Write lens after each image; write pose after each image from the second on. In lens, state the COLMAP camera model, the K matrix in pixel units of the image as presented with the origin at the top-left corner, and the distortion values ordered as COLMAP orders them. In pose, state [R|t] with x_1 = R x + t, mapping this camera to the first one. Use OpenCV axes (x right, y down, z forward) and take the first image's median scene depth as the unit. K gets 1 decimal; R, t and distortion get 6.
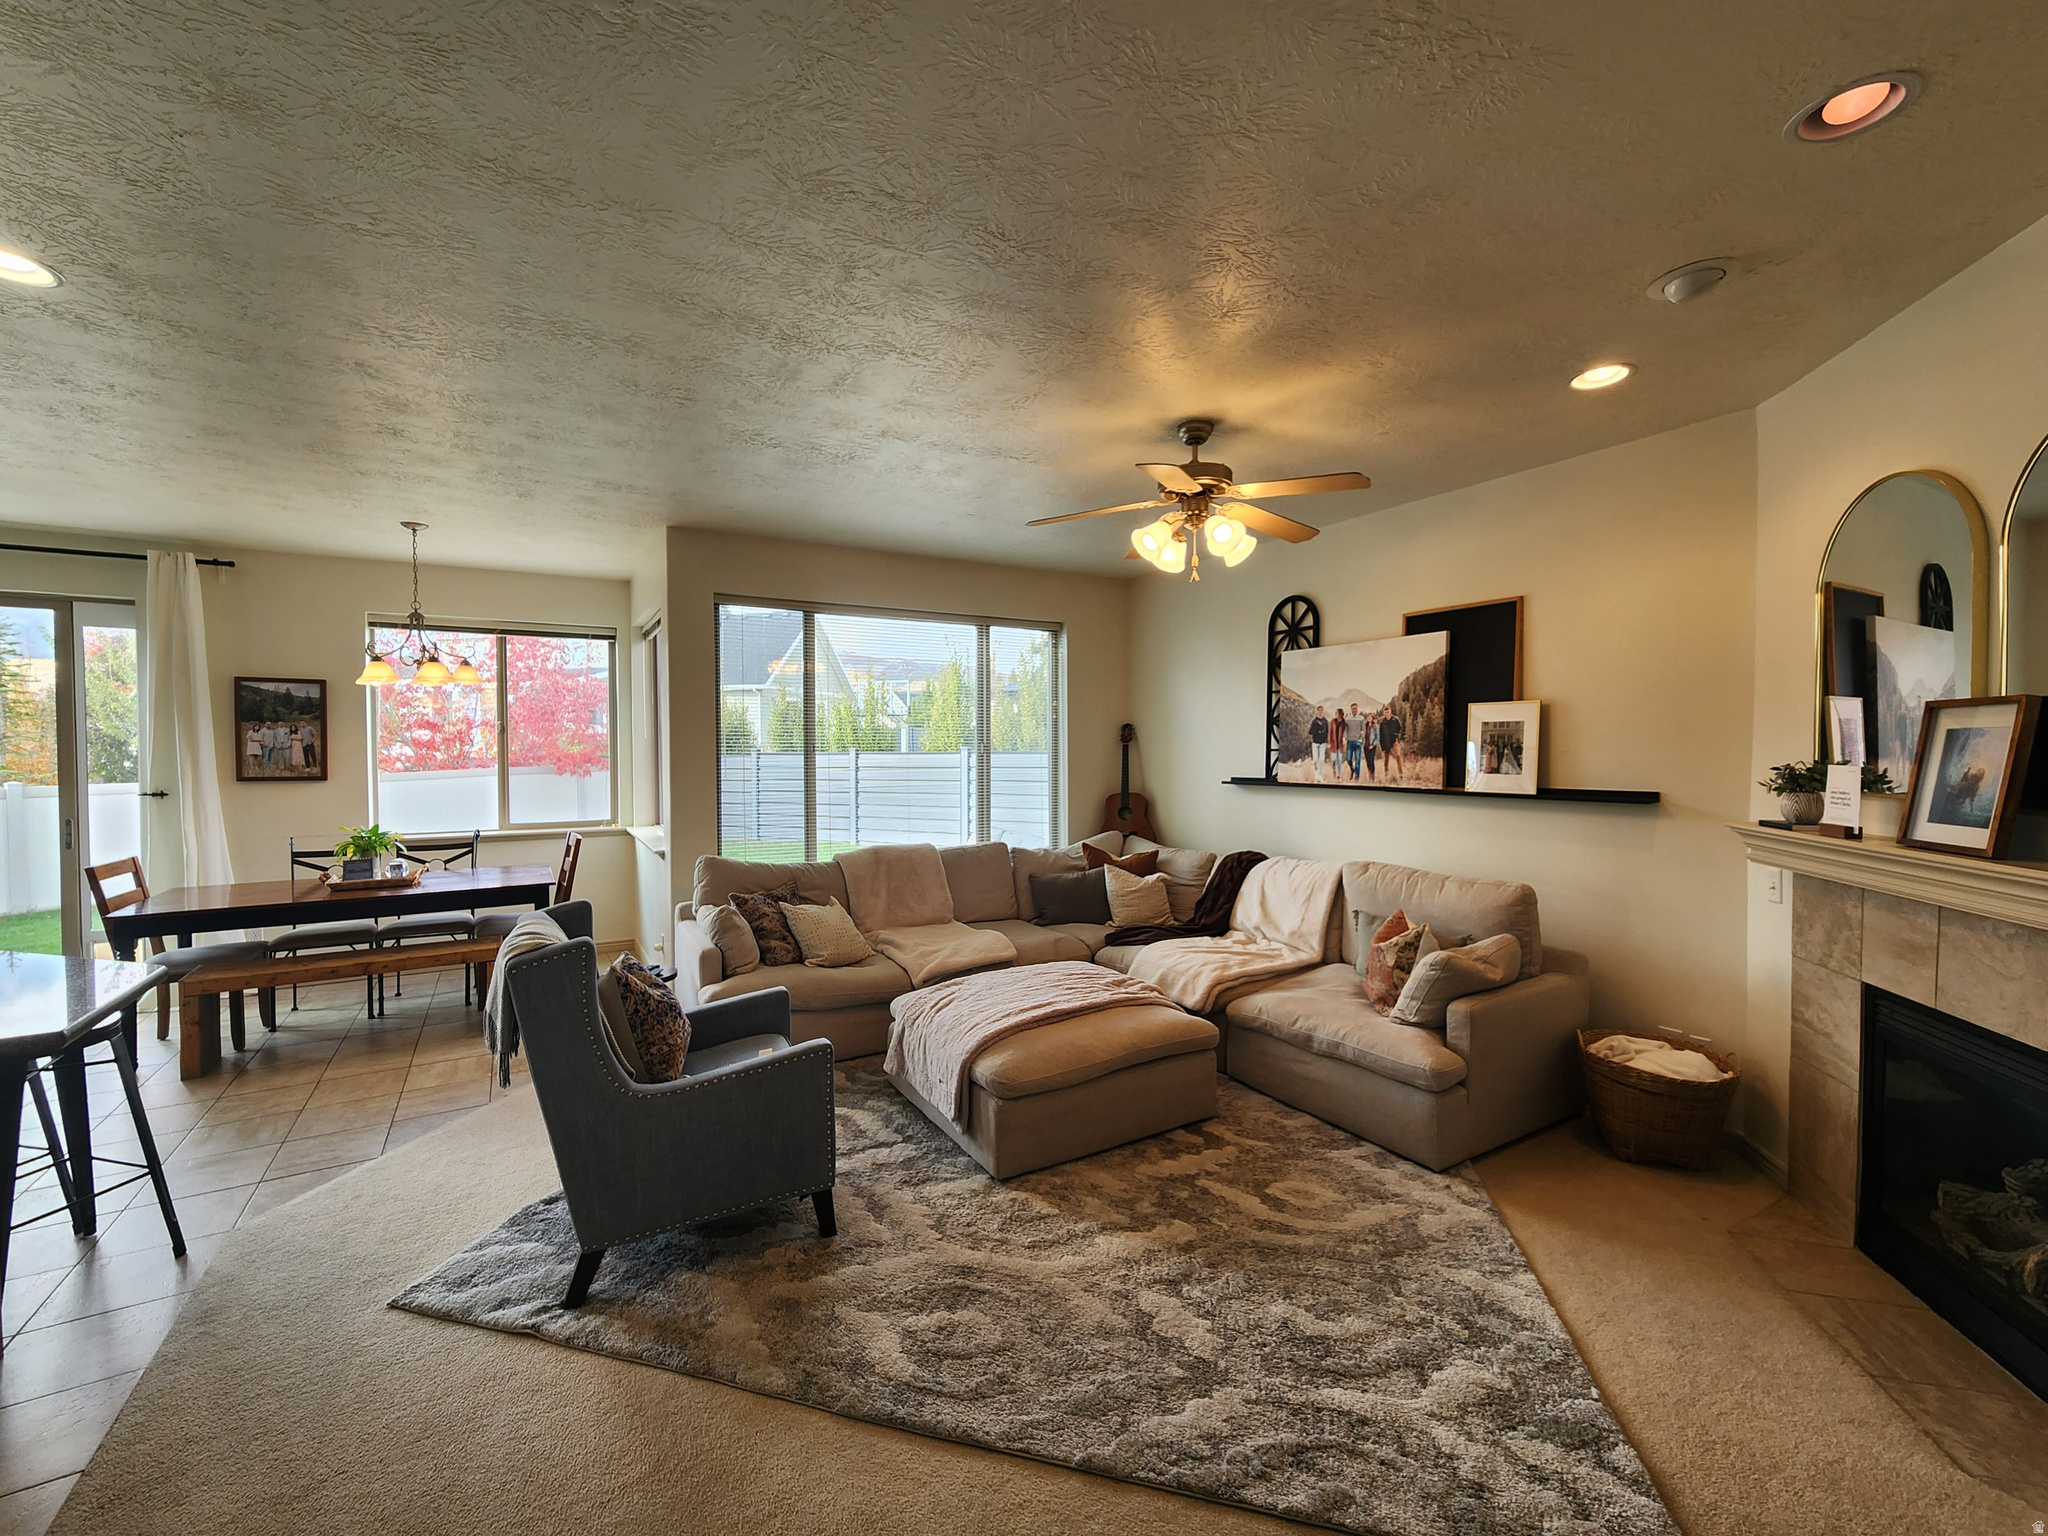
lens RADIAL K [[838.8, 0, 1011.3], [0, 838.8, 767.6], [0, 0, 1]] dist [0.000578, -0.002737]
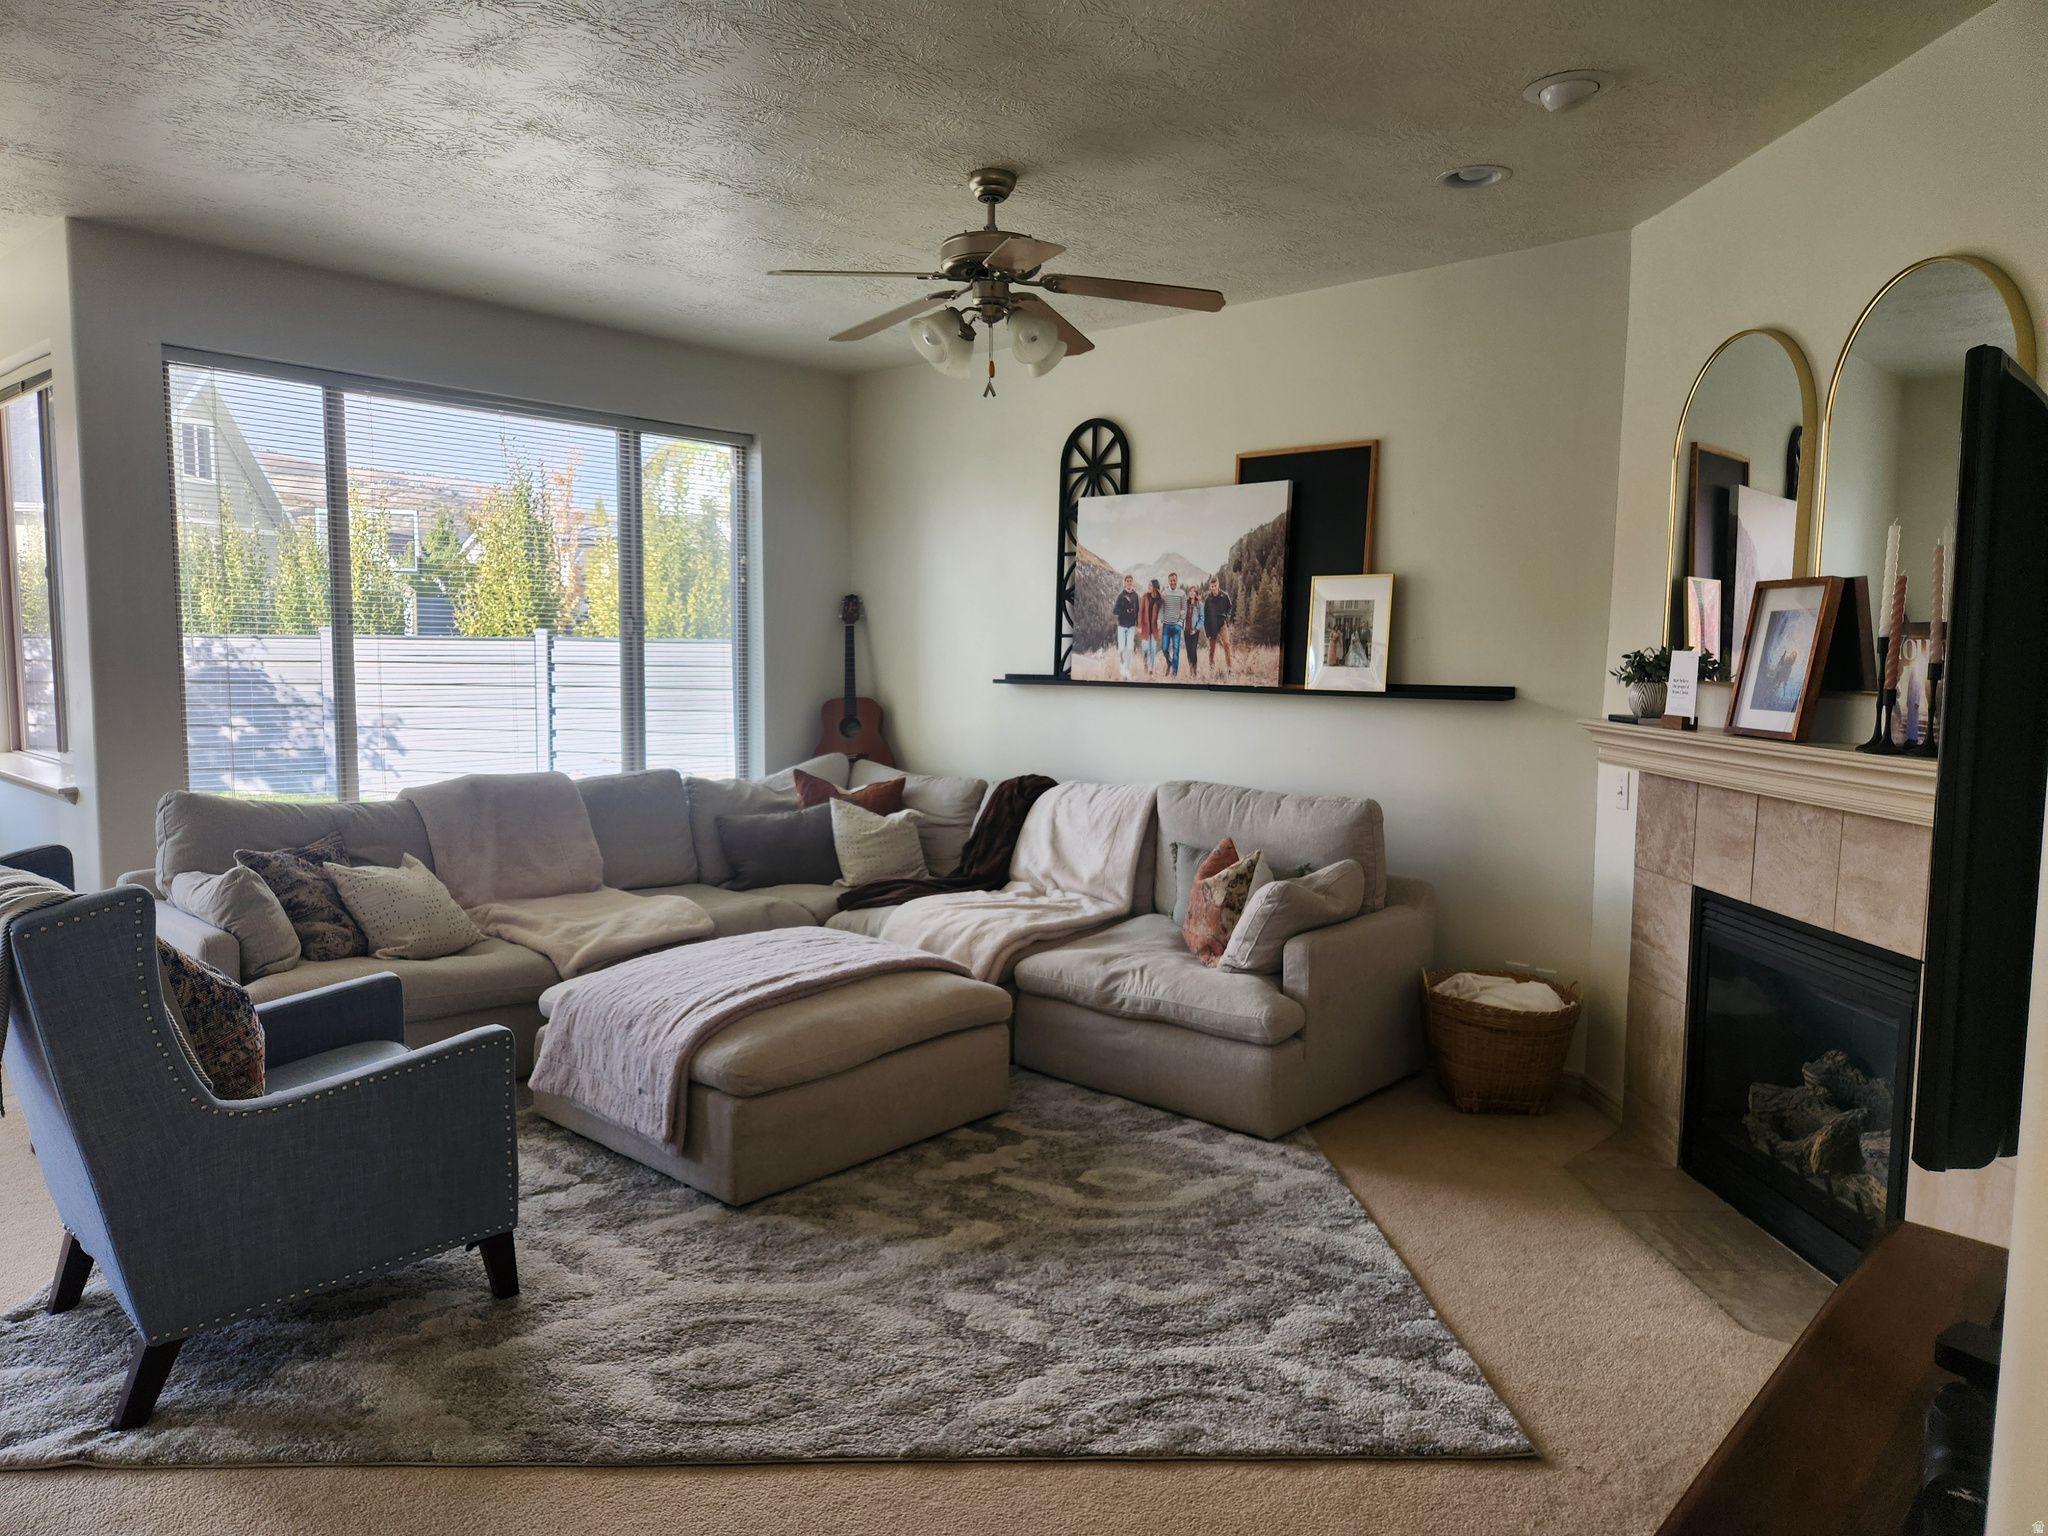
lens RADIAL K [[1363.5, 0, 1025.1], [0, 1363.5, 775.8], [0, 0, 1]] dist [0.082595, -0.062853]
pose [[0.952832, -0.014056, 0.303174, -0.135055], [-0.008581, 0.997280, 0.073206, 0.024204], [-0.303378, -0.072354, 0.950119, -0.198172]]
